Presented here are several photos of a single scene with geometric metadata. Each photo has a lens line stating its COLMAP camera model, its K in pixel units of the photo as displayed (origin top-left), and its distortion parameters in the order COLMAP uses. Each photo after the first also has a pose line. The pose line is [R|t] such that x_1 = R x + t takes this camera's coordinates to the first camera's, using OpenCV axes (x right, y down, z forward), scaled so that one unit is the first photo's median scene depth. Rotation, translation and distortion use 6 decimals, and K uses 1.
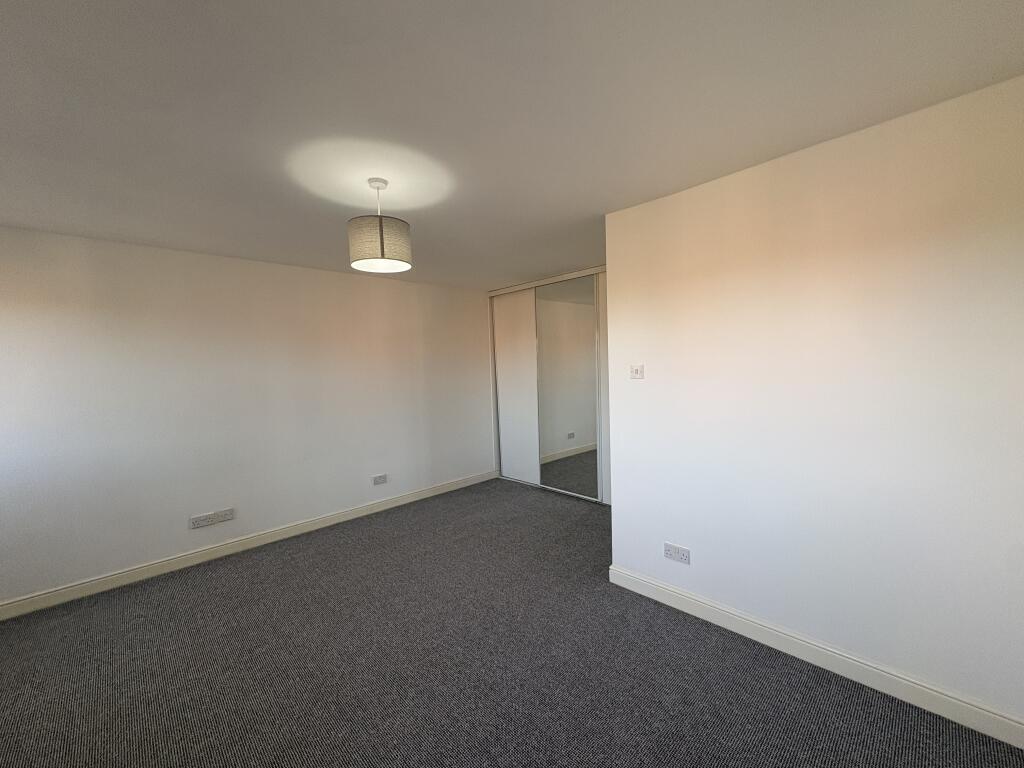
lens RADIAL K [[418.0, 0, 512.0], [0, 418.0, 384.0], [0, 0, 1]] dist [0.000639, 0.000000]
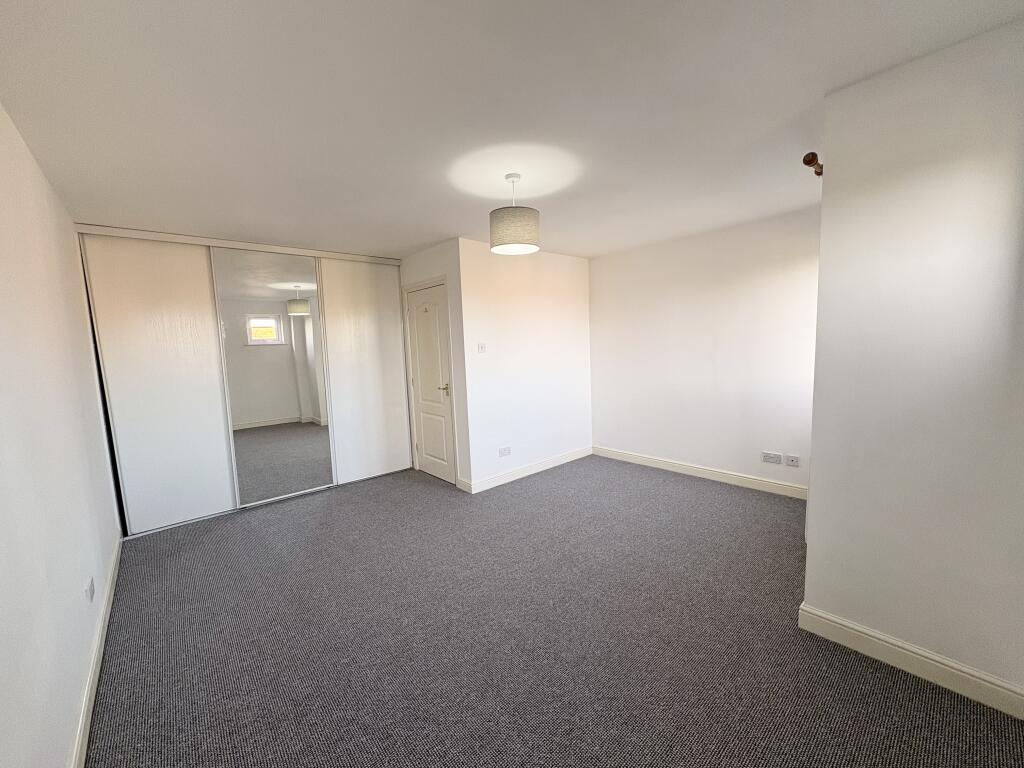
lens RADIAL K [[407.0, 0, 513.3], [0, 407.0, 384.0], [0, 0, 1]] dist [0.000066, 0.000047]
pose [[0.046058, -0.066755, 0.996706, -0.956372], [0.084195, 0.994474, 0.062715, 0.017480], [-0.995384, 0.081029, 0.051424, 0.647138]]
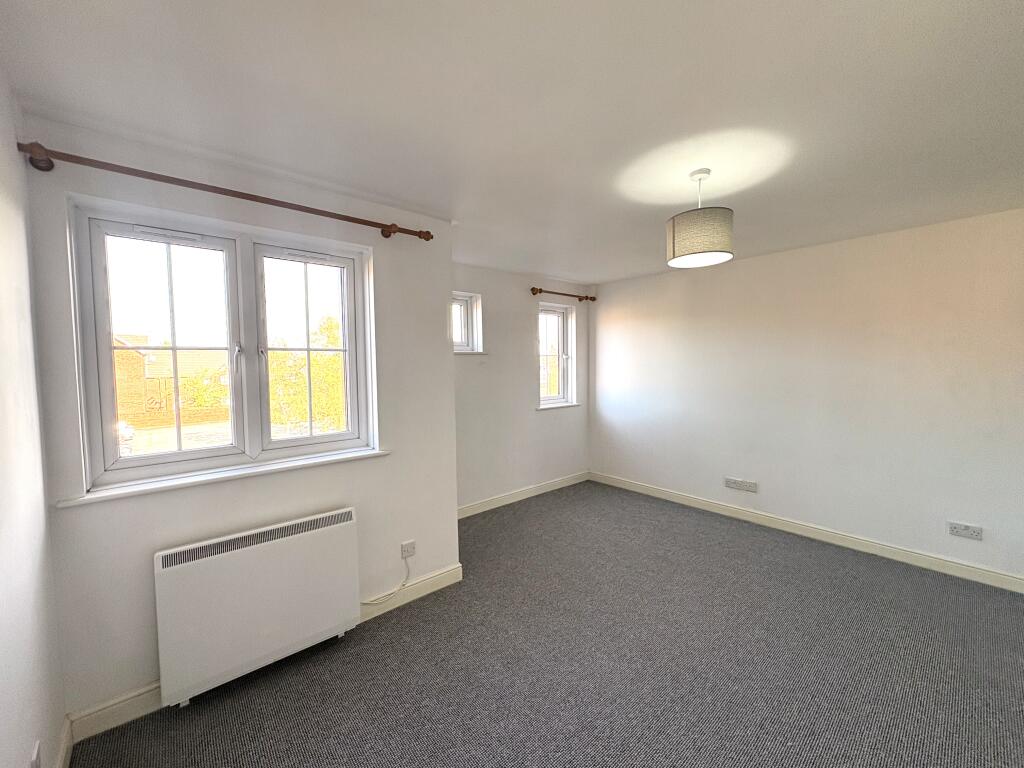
lens RADIAL K [[407.0, 0, 513.3], [0, 407.0, 384.0], [0, 0, 1]] dist [0.000066, 0.000047]
pose [[-0.059045, 0.085157, -0.994616, 0.445094], [-0.037154, 0.995477, 0.087436, -0.039021], [0.997564, 0.042116, -0.055615, 0.415339]]
